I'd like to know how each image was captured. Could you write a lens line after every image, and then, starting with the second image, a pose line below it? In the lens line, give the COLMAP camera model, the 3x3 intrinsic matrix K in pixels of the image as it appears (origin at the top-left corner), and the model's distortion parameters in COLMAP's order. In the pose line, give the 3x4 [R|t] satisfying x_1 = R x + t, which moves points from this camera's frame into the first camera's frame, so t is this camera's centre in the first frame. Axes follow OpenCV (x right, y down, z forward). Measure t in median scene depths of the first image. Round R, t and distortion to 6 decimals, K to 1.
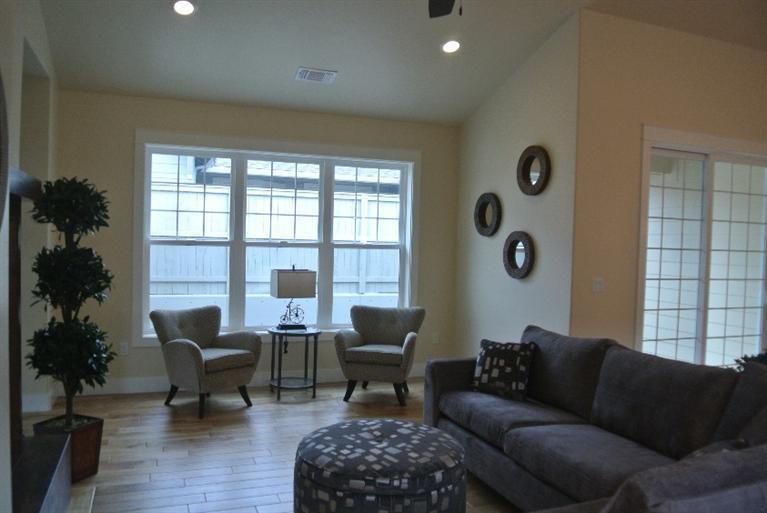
lens RADIAL K [[605.4, 0, 376.4], [0, 605.4, 261.1], [0, 0, 1]] dist [-0.085736, 0.033285]
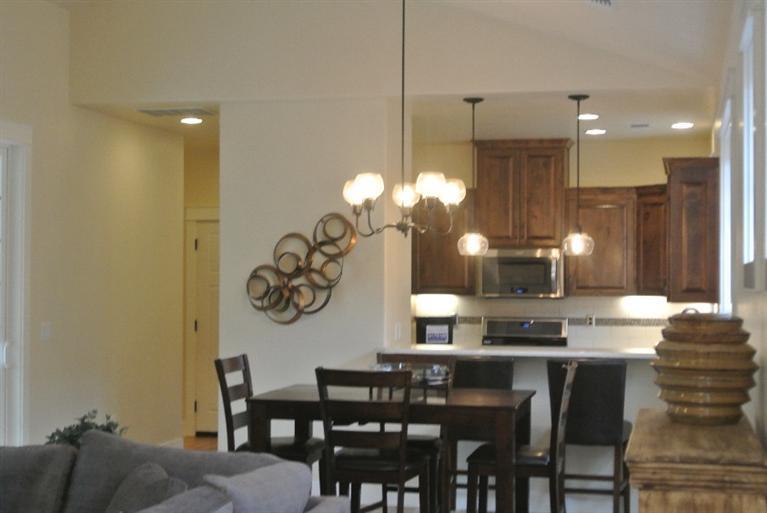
lens RADIAL K [[1266.4, 0, 361.8], [0, 1266.4, 256.7], [0, 0, 1]] dist [0.003442, 0.012307]
pose [[0.577963, -0.011093, 0.815987, -0.360009], [0.037444, 0.999215, -0.012937, -0.019647], [-0.815203, 0.038031, 0.577925, -0.204815]]
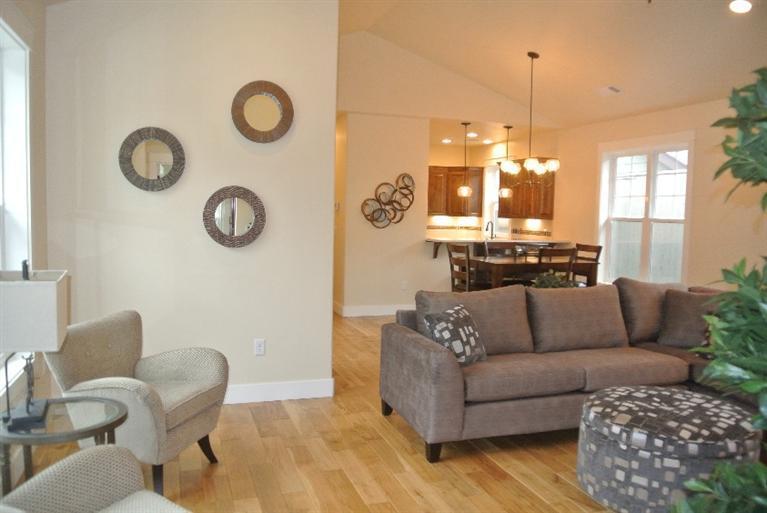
lens RADIAL K [[605.4, 0, 376.4], [0, 605.4, 261.1], [0, 0, 1]] dist [-0.085736, 0.033285]
pose [[0.037640, -0.107502, 0.993492, -0.719123], [0.010920, 0.994181, 0.107163, -0.046124], [-0.999232, 0.006815, 0.038595, 1.053641]]
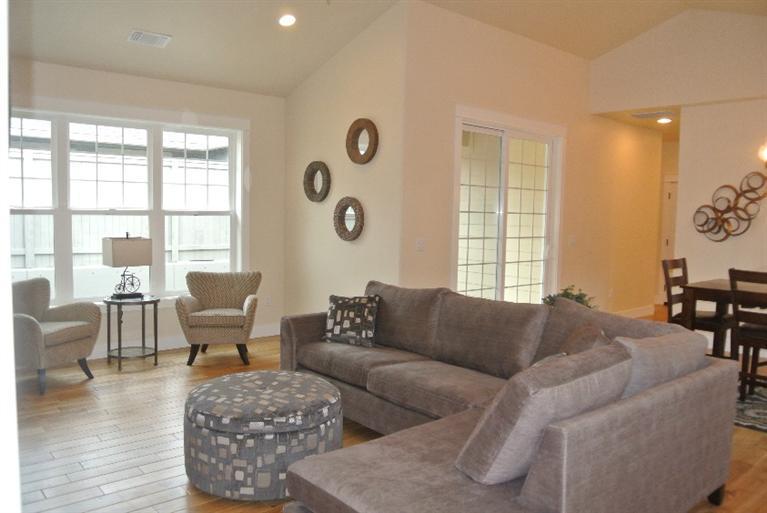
lens RADIAL K [[605.4, 0, 376.4], [0, 605.4, 261.1], [0, 0, 1]] dist [-0.085736, 0.033285]
pose [[0.941261, -0.035409, 0.335818, -0.115522], [0.017348, 0.998245, 0.056630, 0.006173], [-0.337234, -0.047477, 0.940223, -0.064085]]
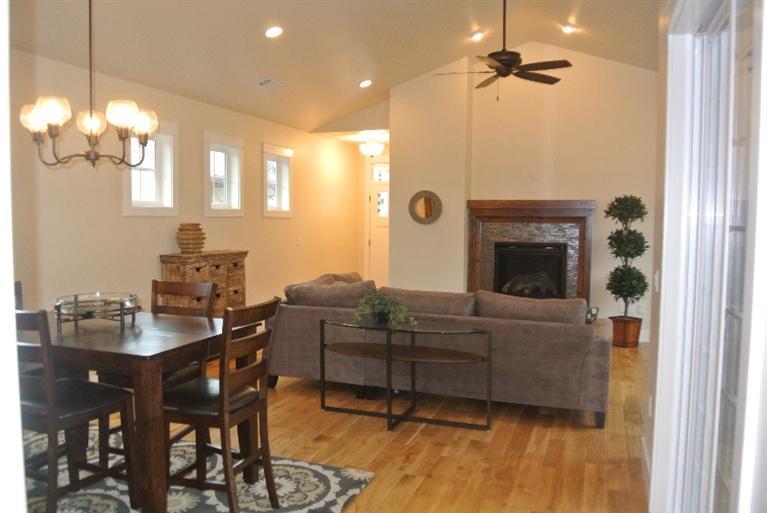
lens RADIAL K [[605.4, 0, 376.4], [0, 605.4, 261.1], [0, 0, 1]] dist [-0.085736, 0.033285]
pose [[-0.664304, 0.021968, -0.747140, 1.305395], [-0.049545, 0.996076, 0.073338, -0.019766], [0.745819, 0.085736, -0.660609, 1.439999]]
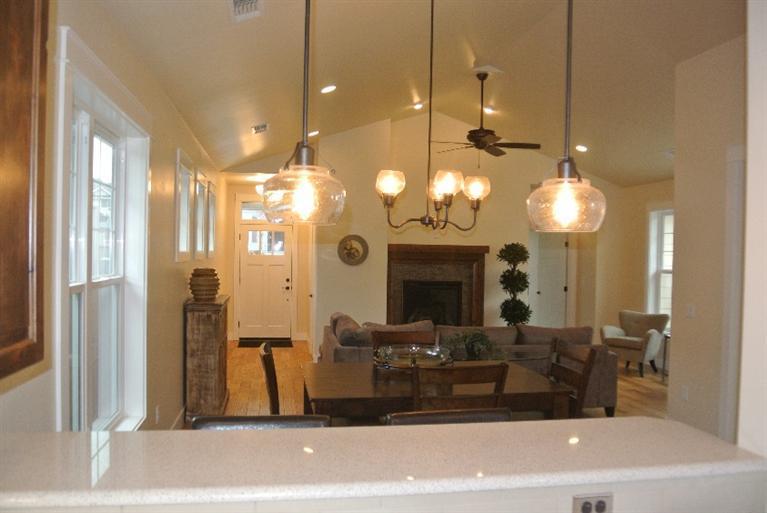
lens RADIAL K [[605.4, 0, 376.4], [0, 605.4, 261.1], [0, 0, 1]] dist [-0.085736, 0.033285]
pose [[-0.196621, -0.013830, -0.980382, 1.799510], [-0.056658, 0.998390, -0.002721, -0.017376], [0.978841, 0.055011, -0.197088, 0.780458]]
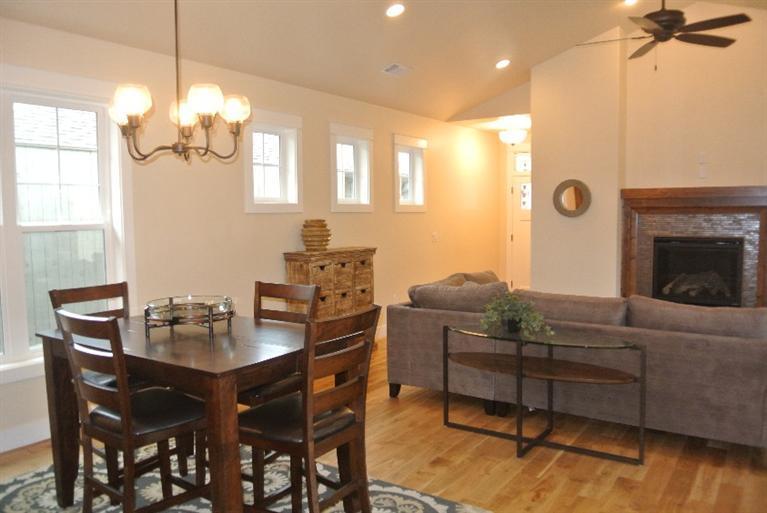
lens RADIAL K [[605.4, 0, 376.4], [0, 605.4, 261.1], [0, 0, 1]] dist [-0.085736, 0.033285]
pose [[-0.826748, 0.027395, -0.561905, 1.189626], [-0.029547, 0.995321, 0.091999, -0.019474], [0.561796, 0.092663, -0.822070, 1.380780]]
